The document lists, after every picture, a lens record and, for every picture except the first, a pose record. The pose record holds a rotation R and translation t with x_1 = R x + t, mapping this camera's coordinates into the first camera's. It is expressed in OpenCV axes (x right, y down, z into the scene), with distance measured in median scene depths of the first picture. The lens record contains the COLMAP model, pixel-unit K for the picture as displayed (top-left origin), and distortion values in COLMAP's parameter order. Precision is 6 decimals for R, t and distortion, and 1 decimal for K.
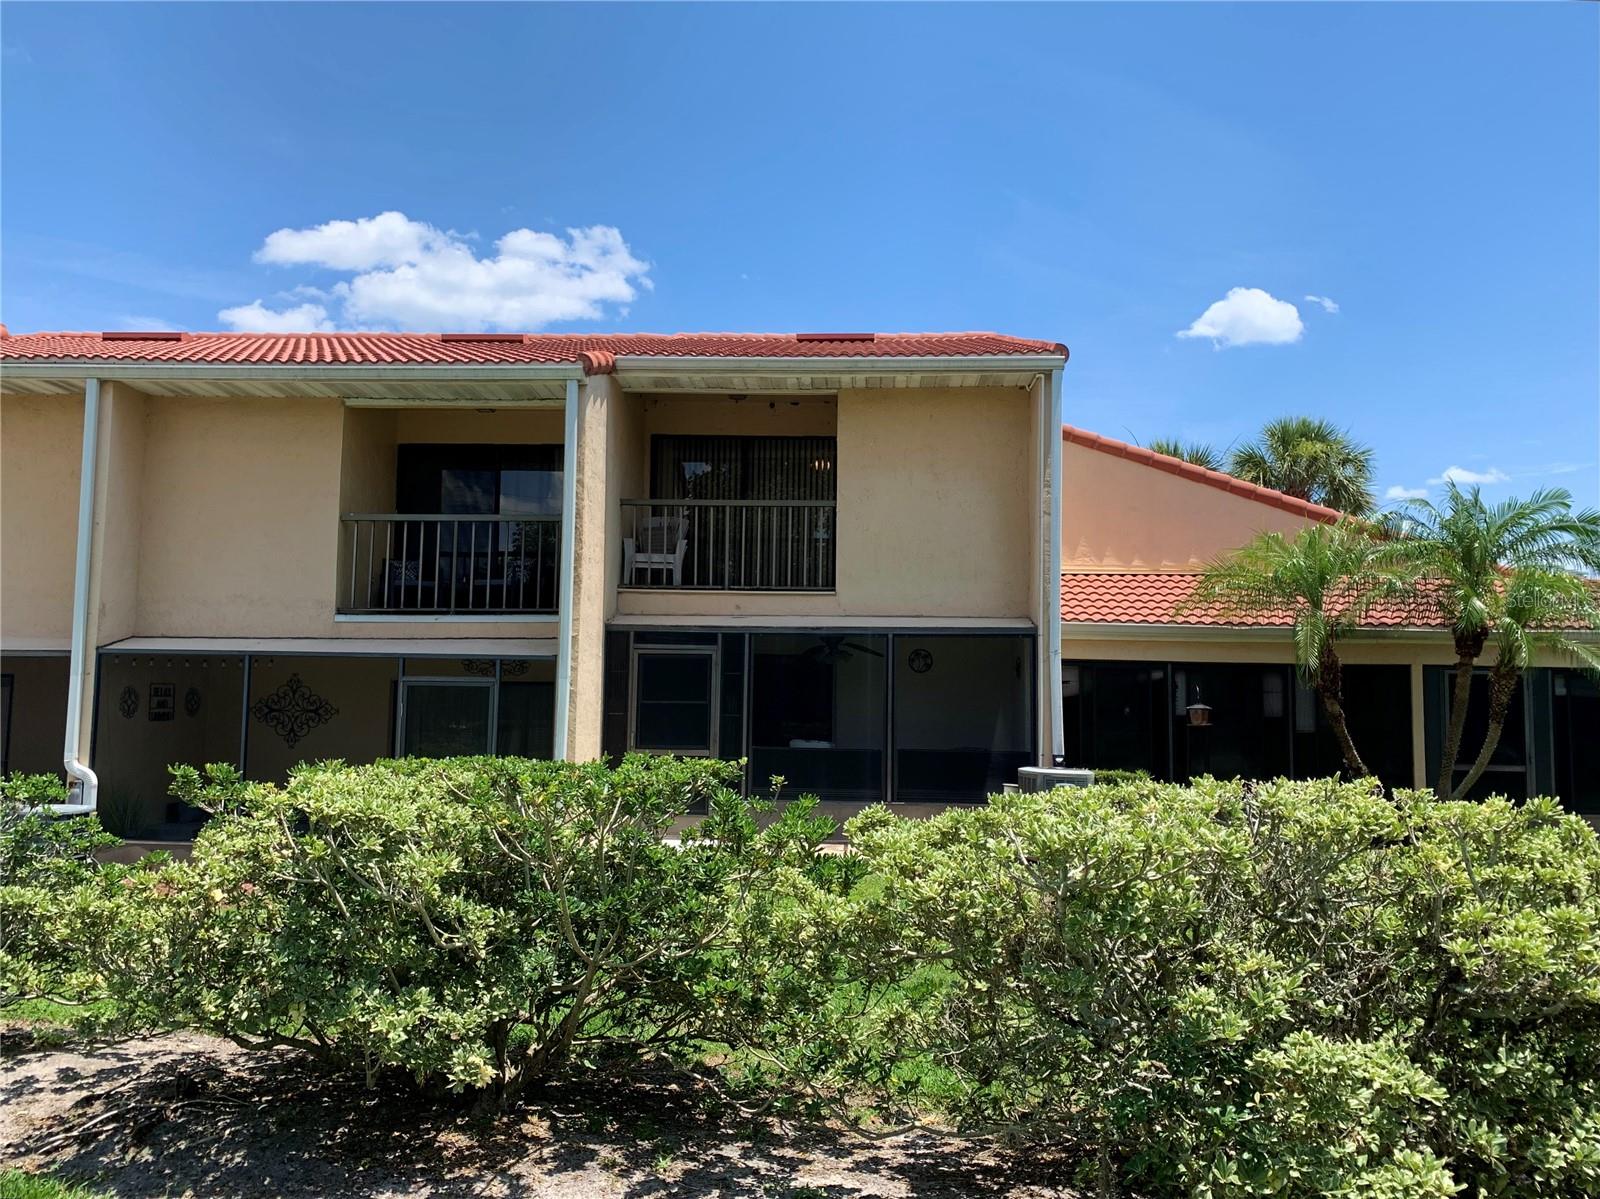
lens RADIAL K [[1206.3, 0, 799.8], [0, 1206.3, 592.3], [0, 0, 1]] dist [0.047323, -0.048910]
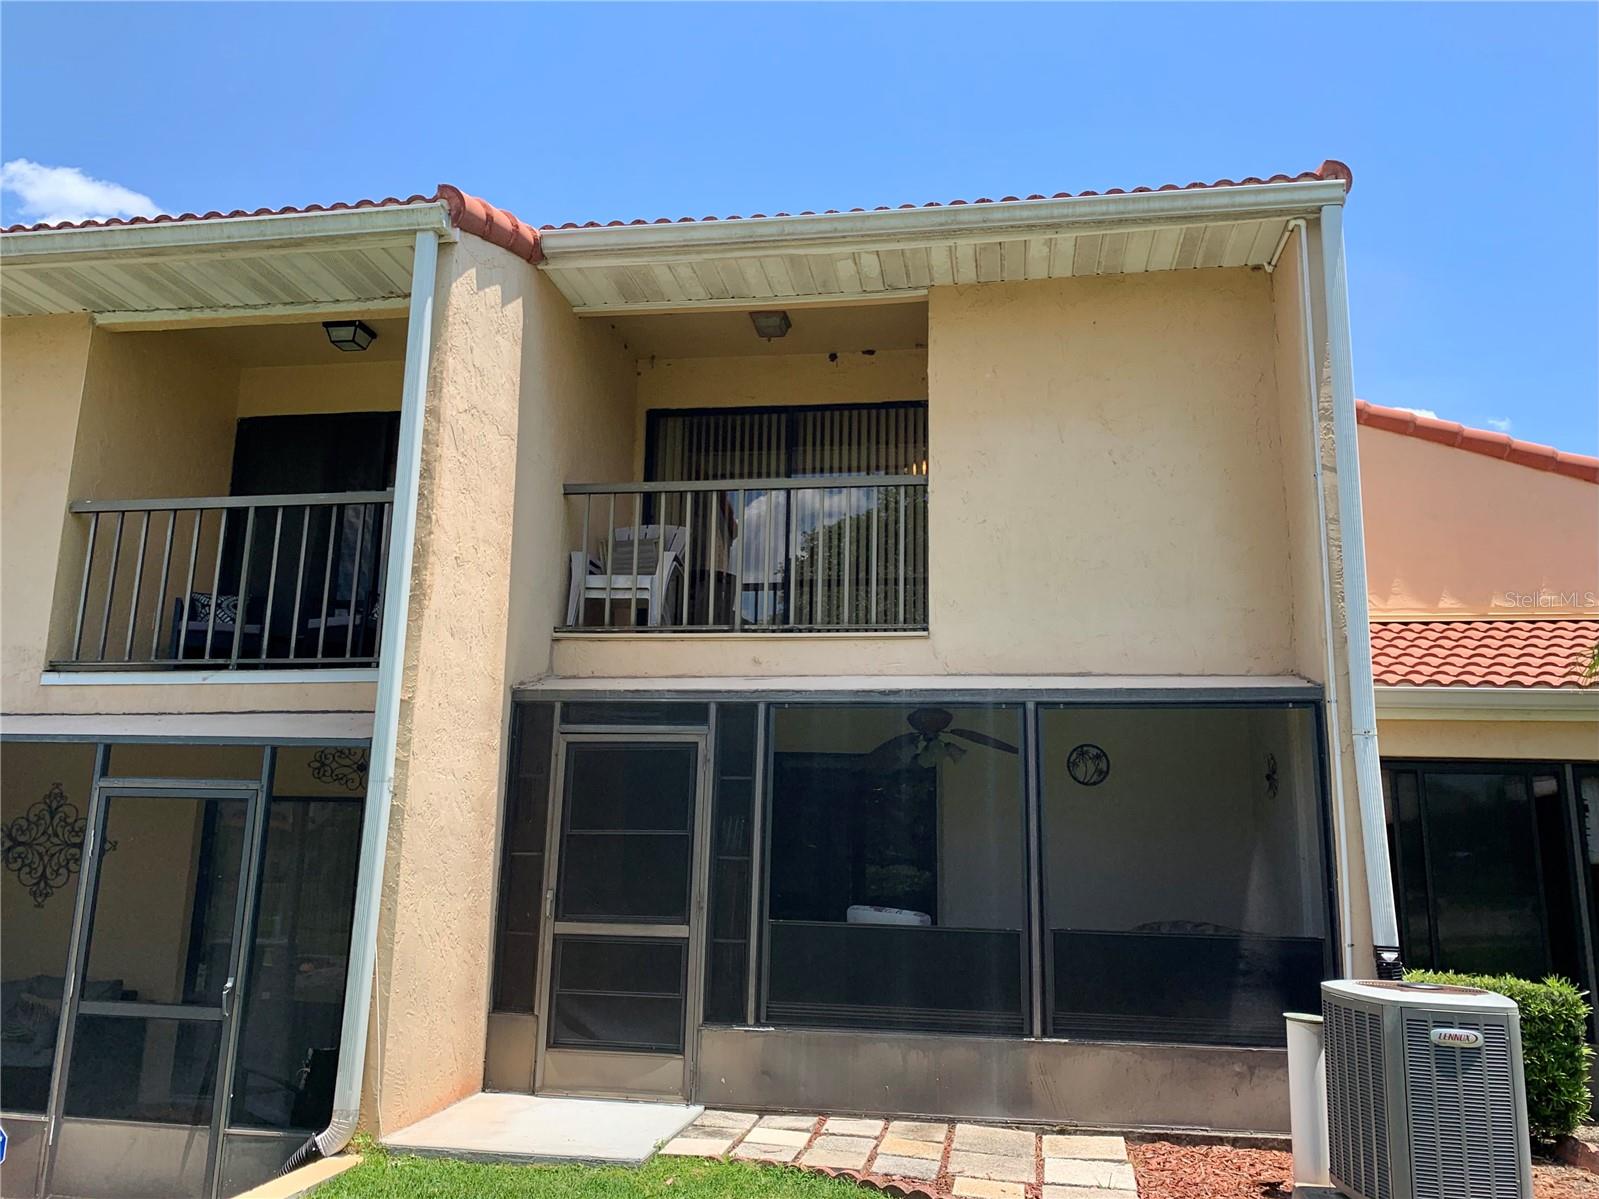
lens RADIAL K [[1205.6, 0, 795.5], [0, 1205.6, 575.3], [0, 0, 1]] dist [0.047323, -0.048910]
pose [[0.992183, -0.021267, -0.122967, 0.039091], [0.005947, 0.992310, -0.123637, 0.043906], [0.124650, 0.121939, 0.984679, 0.456733]]
